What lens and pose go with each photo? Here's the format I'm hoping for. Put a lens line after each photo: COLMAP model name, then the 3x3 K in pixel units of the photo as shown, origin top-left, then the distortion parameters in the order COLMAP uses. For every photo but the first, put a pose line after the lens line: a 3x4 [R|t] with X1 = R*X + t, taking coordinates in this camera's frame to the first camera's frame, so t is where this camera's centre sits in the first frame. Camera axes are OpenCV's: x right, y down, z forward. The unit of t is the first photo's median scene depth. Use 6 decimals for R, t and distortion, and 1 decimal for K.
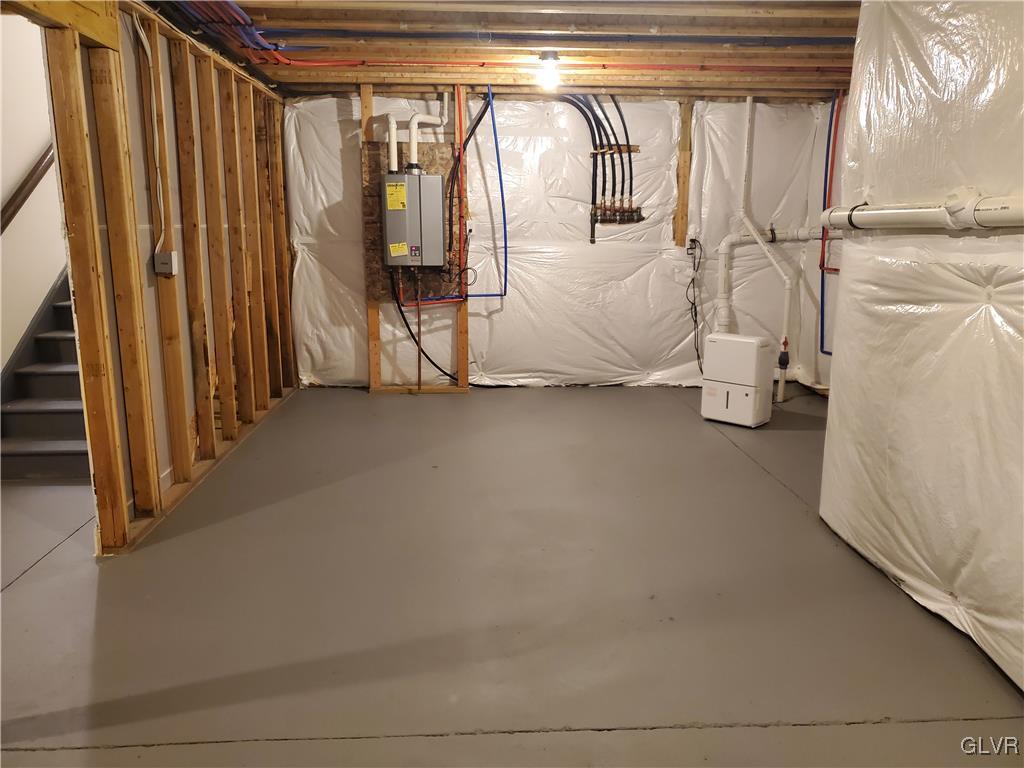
lens RADIAL K [[795.1, 0, 512.0], [0, 795.1, 384.0], [0, 0, 1]] dist [0.013969, 0.000698]
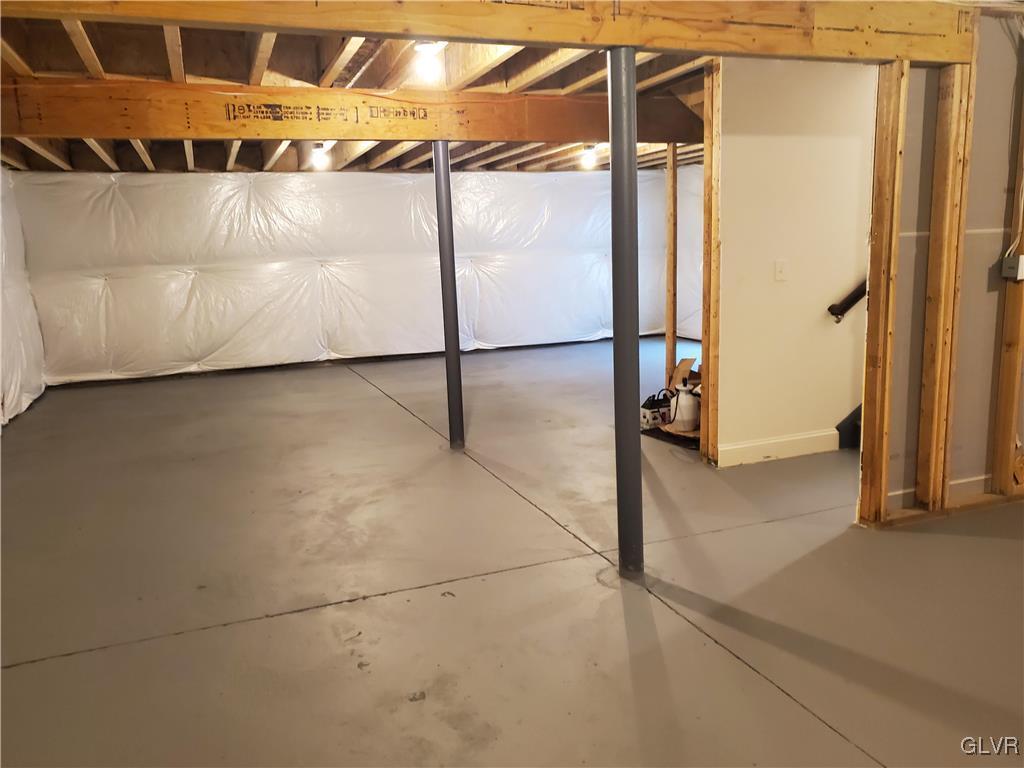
lens RADIAL K [[795.1, 0, 512.0], [0, 795.1, 384.0], [0, 0, 1]] dist [0.013969, 0.000698]
pose [[0.309294, 0.152034, -0.938735, 0.360856], [-0.152194, 0.982327, 0.108950, -0.029079], [0.938709, 0.109173, 0.326966, 0.142535]]
